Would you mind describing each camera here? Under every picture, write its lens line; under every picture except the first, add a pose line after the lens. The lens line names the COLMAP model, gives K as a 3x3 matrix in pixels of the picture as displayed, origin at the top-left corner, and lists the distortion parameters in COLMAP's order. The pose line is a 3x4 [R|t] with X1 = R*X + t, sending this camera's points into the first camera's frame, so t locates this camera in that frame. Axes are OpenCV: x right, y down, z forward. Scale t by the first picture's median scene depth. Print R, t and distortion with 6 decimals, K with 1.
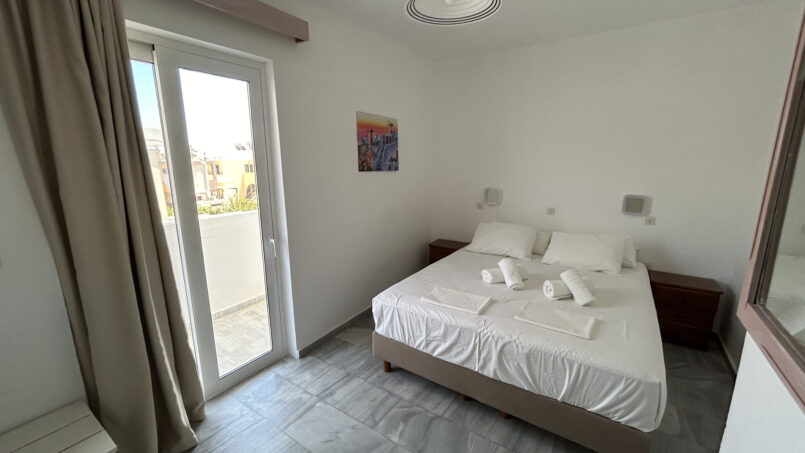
lens RADIAL K [[328.0, 0, 402.8], [0, 328.0, 226.2], [0, 0, 1]] dist [-0.002659, -0.000023]
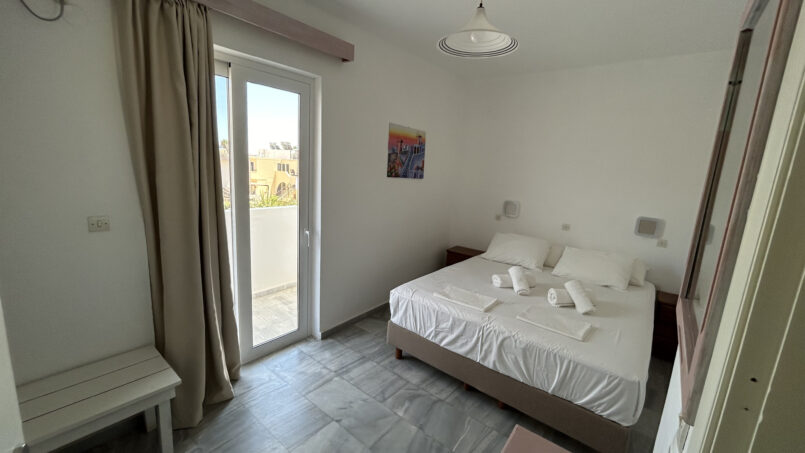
lens RADIAL K [[328.0, 0, 402.6], [0, 328.0, 227.3], [0, 0, 1]] dist [-0.002659, -0.000023]
pose [[0.994518, 0.077963, -0.069685, 0.010460], [-0.079352, 0.996695, -0.017373, 0.023009], [0.068100, 0.022808, 0.997418, -0.124166]]
